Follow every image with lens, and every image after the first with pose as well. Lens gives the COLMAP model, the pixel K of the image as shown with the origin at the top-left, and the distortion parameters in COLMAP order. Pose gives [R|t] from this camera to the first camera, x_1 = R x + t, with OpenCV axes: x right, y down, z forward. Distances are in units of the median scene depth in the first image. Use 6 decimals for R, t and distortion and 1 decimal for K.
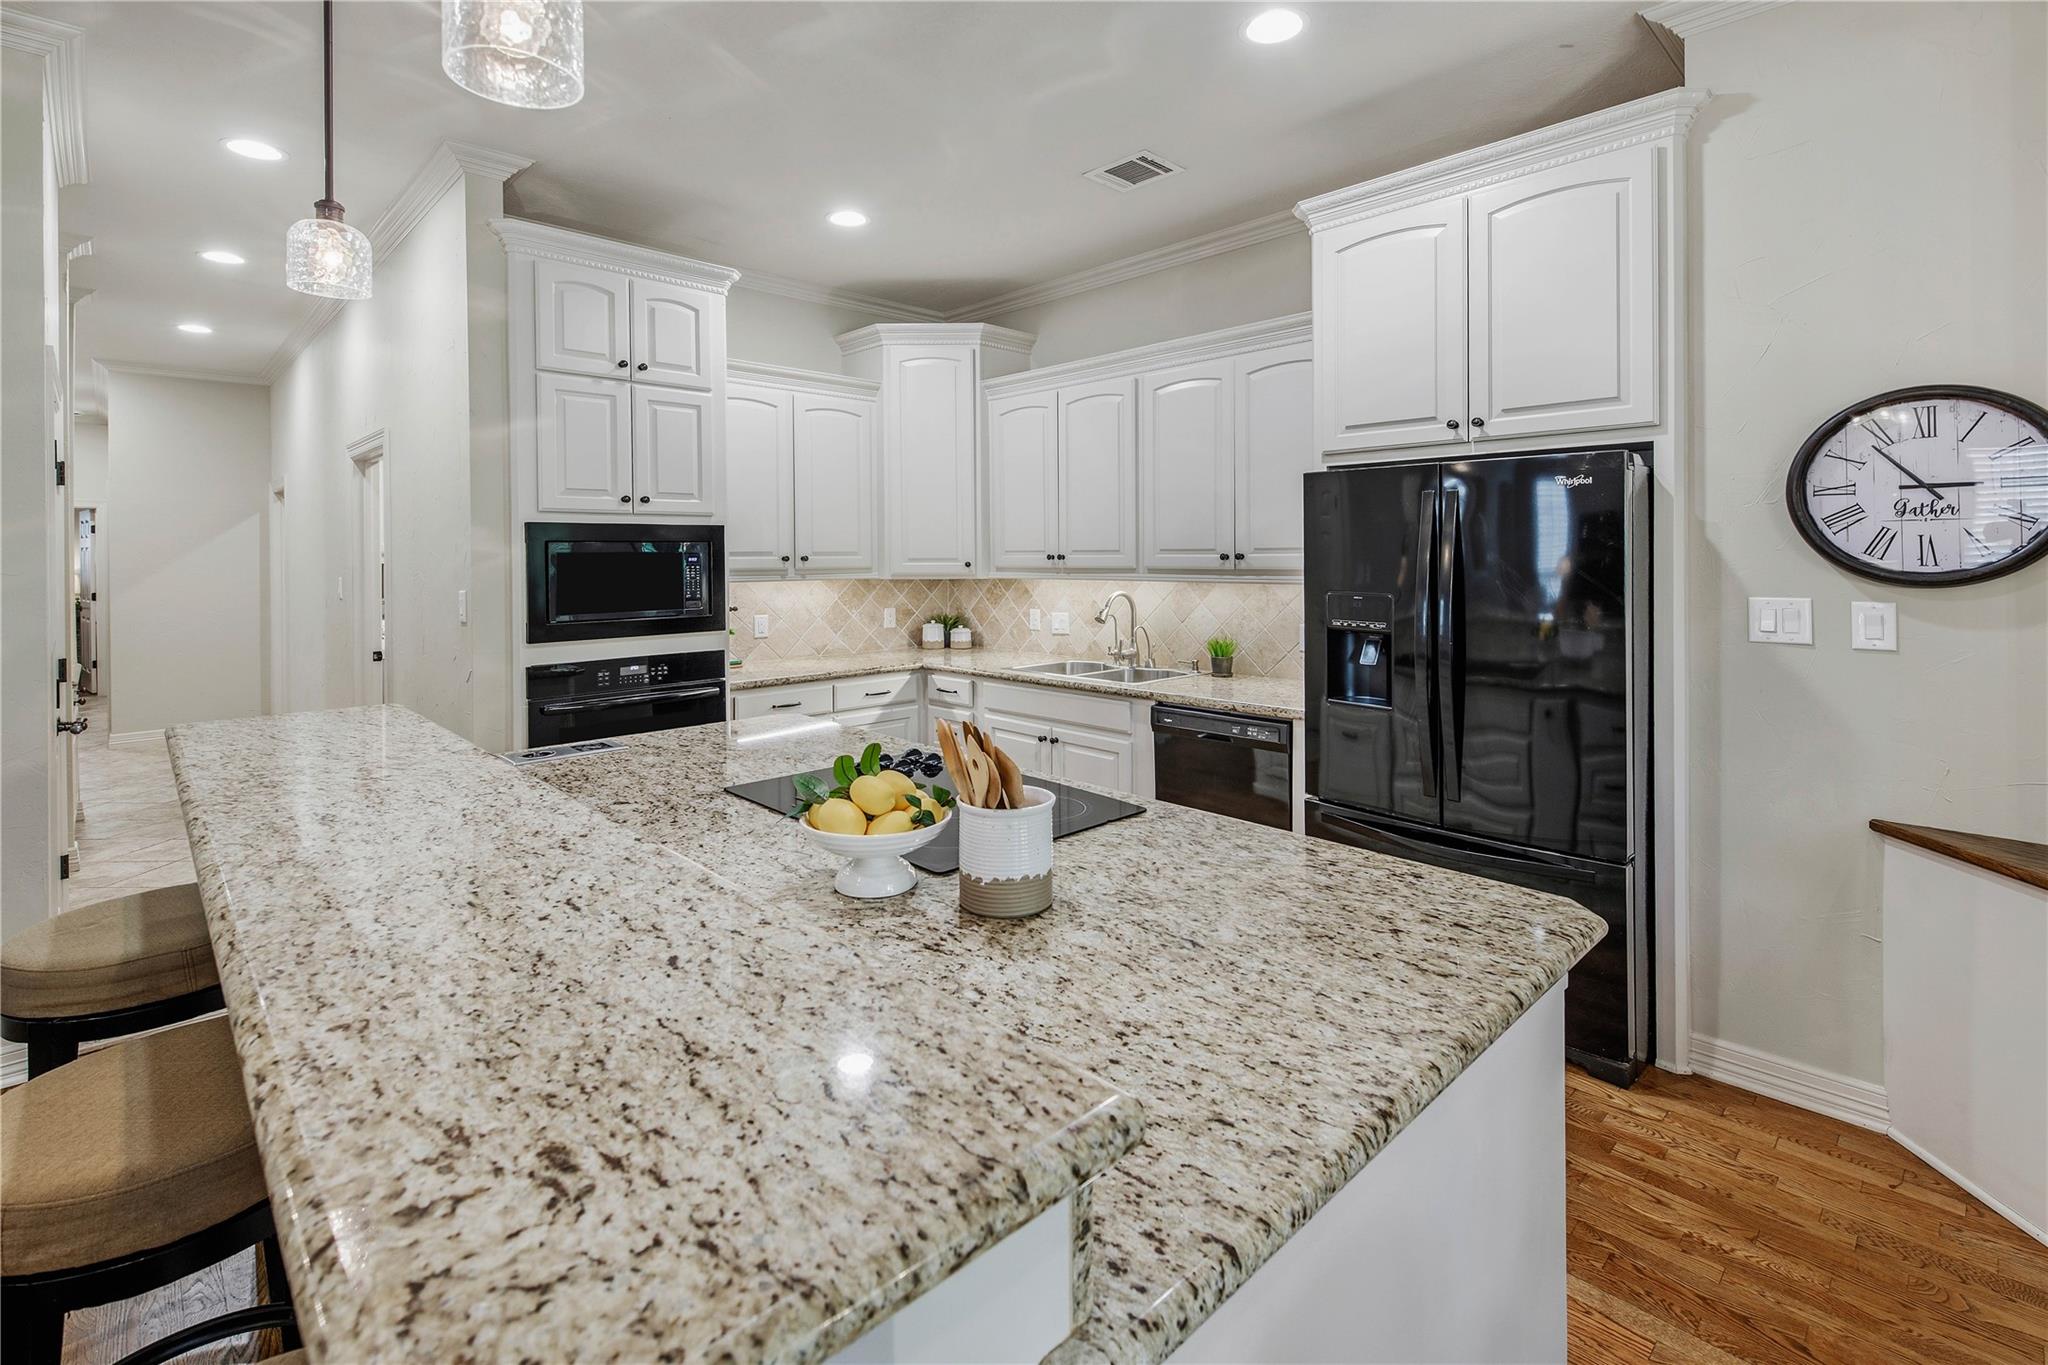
lens RADIAL K [[877.0, 0, 1026.8], [0, 877.0, 574.6], [0, 0, 1]] dist [0.000661, -0.000212]
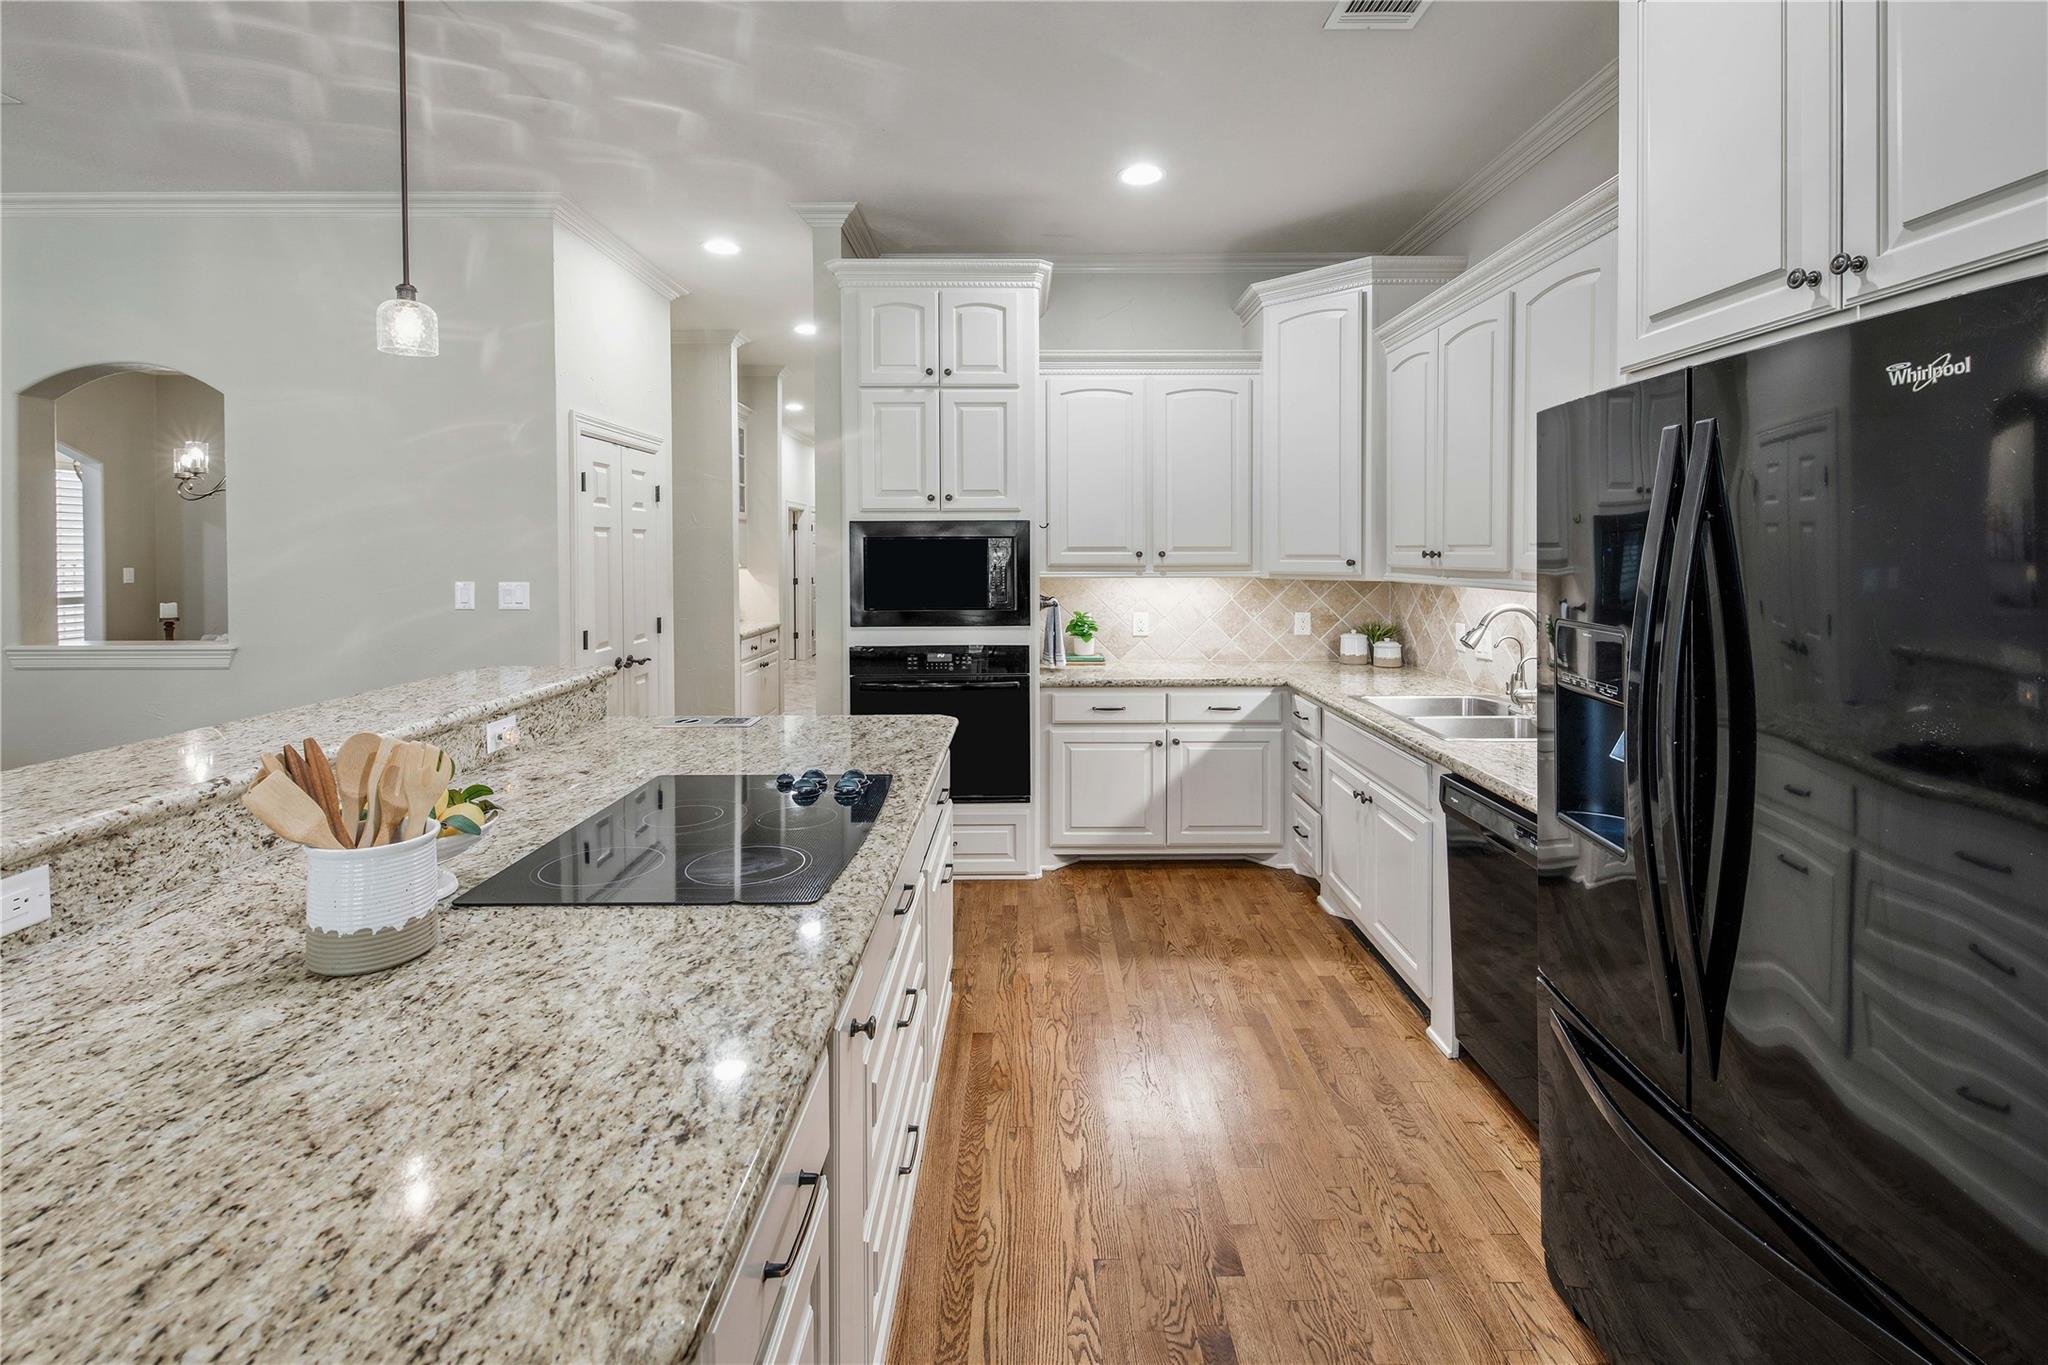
lens RADIAL K [[895.0, 0, 1041.4], [0, 895.0, 572.5], [0, 0, 1]] dist [0.018964, -0.006598]
pose [[0.740597, 0.021471, -0.671606, 0.347241], [-0.018213, 0.999764, 0.011877, -0.009253], [0.671702, 0.003436, 0.740813, 0.254088]]
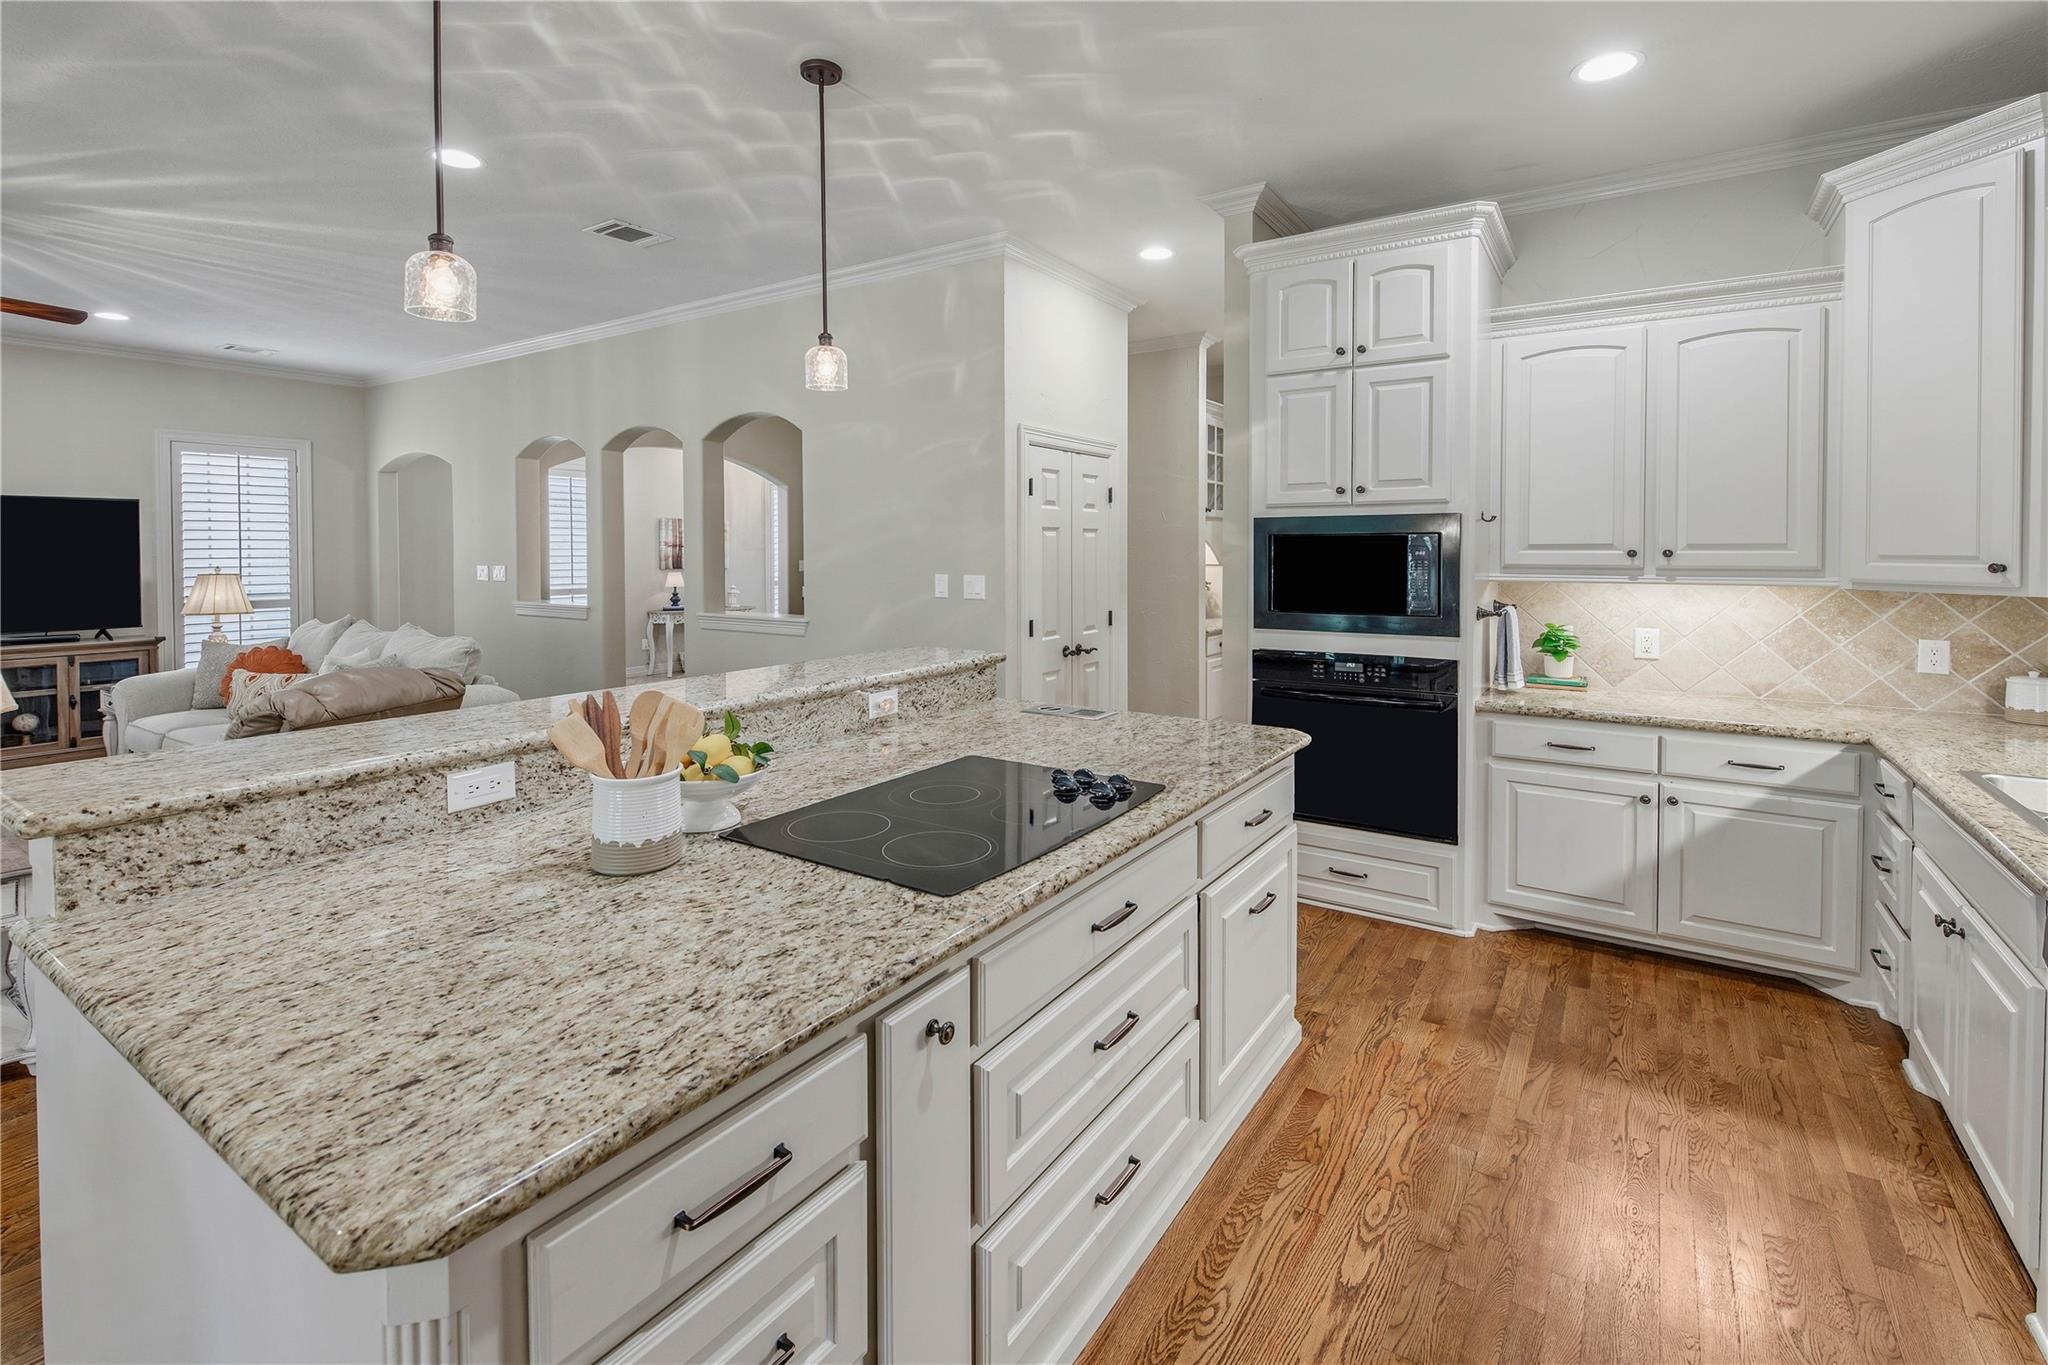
lens RADIAL K [[910.8, 0, 1053.5], [0, 910.8, 574.8], [0, 0, 1]] dist [0.018337, -0.006473]
pose [[0.259293, 0.034220, -0.965192, 0.401980], [-0.023272, 0.999303, 0.029178, -0.013343], [0.965518, 0.014896, 0.259909, 0.392334]]
